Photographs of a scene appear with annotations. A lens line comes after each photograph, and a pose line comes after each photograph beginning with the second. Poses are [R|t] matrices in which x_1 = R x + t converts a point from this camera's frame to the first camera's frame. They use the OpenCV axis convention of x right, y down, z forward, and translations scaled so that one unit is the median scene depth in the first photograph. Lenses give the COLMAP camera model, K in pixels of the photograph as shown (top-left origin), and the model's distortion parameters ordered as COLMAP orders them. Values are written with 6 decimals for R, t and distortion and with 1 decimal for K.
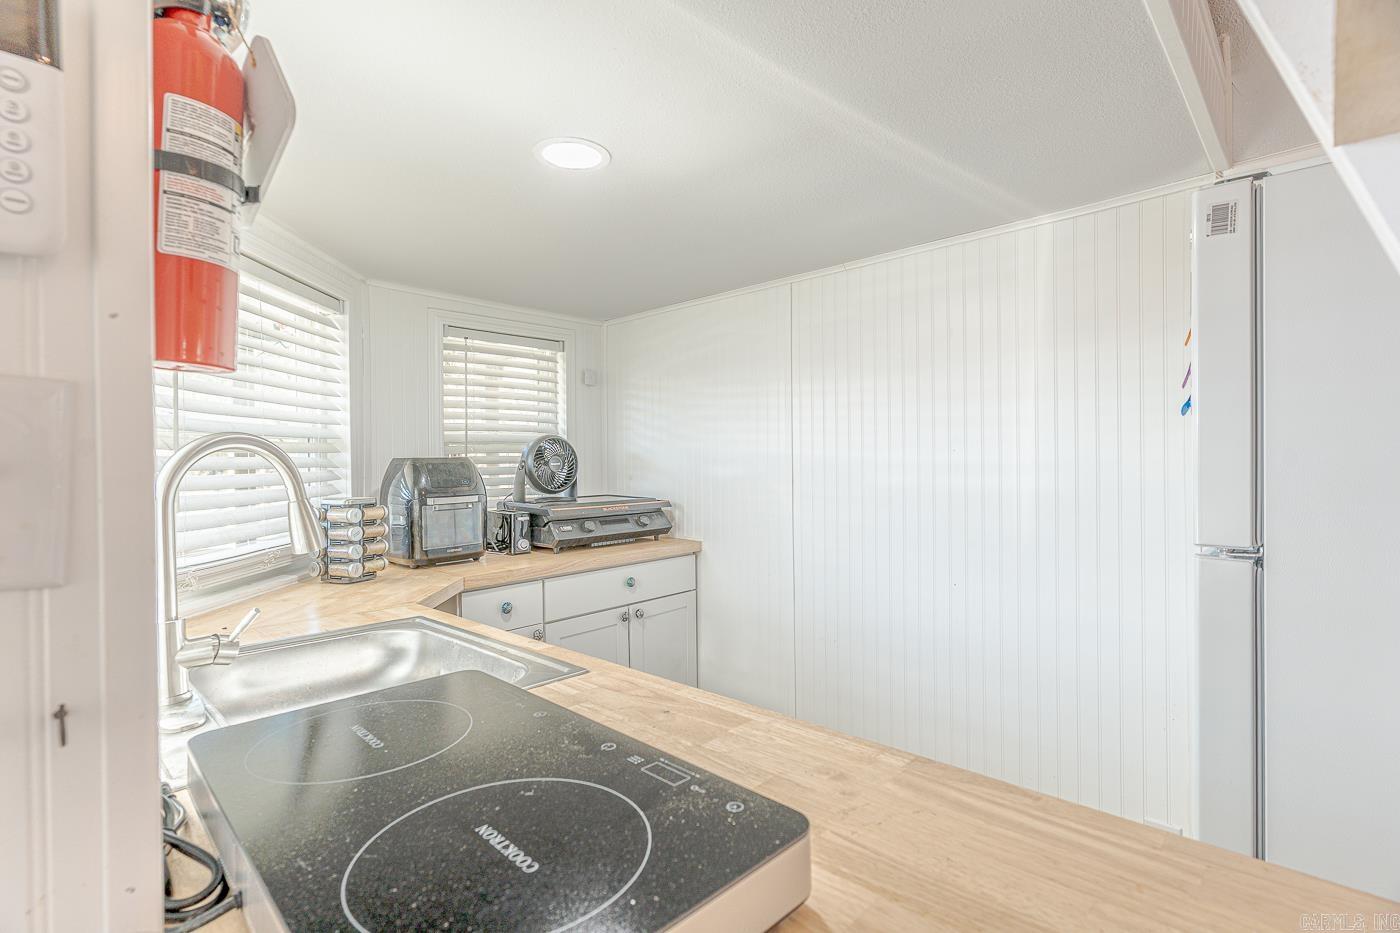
lens RADIAL K [[669.9, 0, 691.5], [0, 669.9, 472.0], [0, 0, 1]] dist [0.000555, 0.000274]
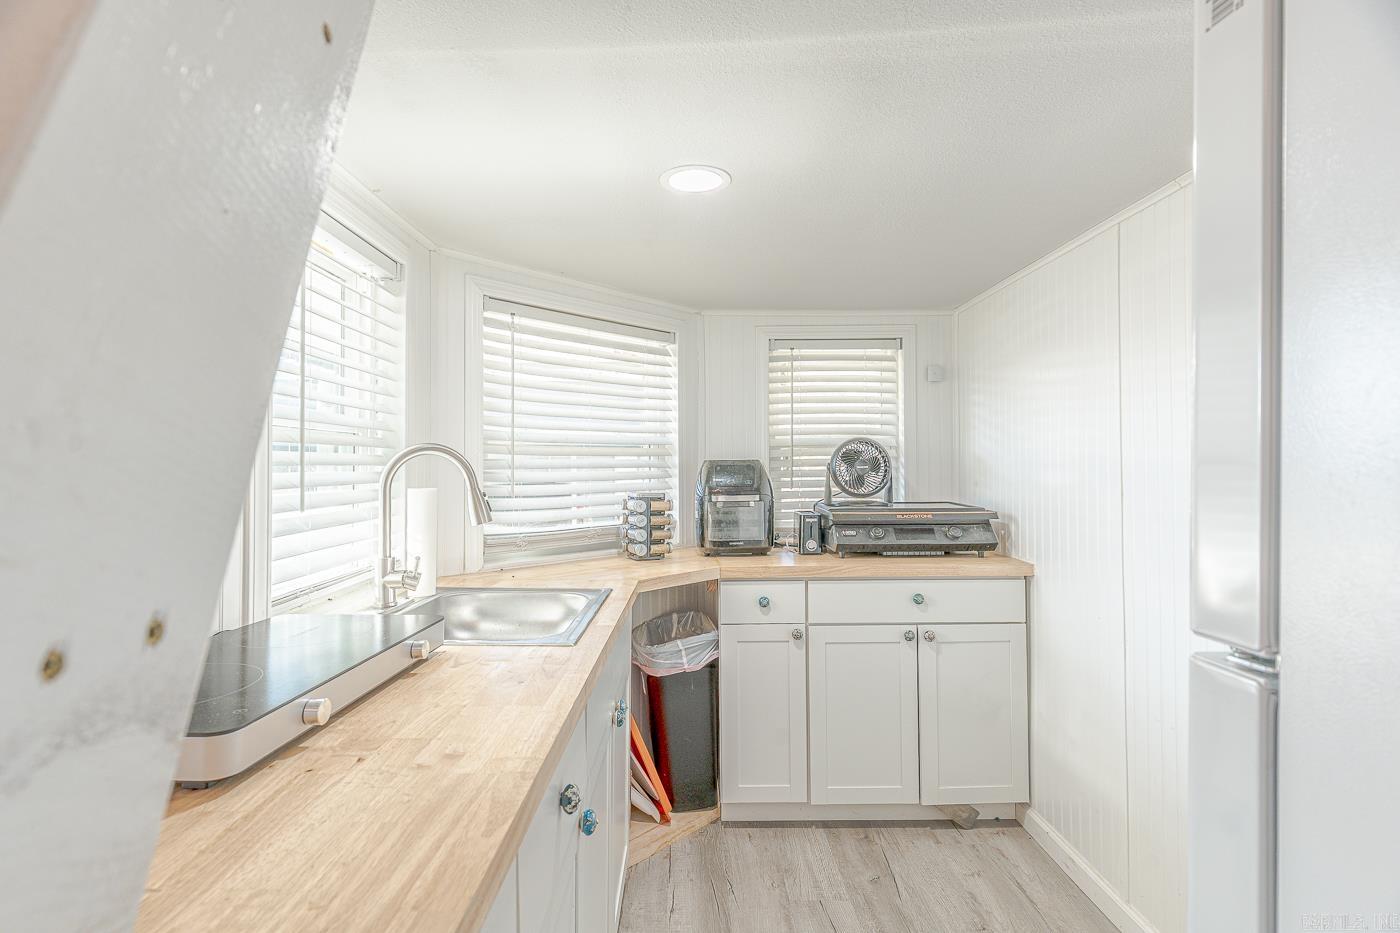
lens RADIAL K [[682.5, 0, 700.0], [0, 682.5, 466.5], [0, 0, 1]] dist [-0.001062, -0.000080]
pose [[0.686724, 0.008826, -0.726864, 0.380472], [-0.018052, 0.999825, -0.004915, -0.003903], [0.726694, 0.016497, 0.686763, 0.155957]]
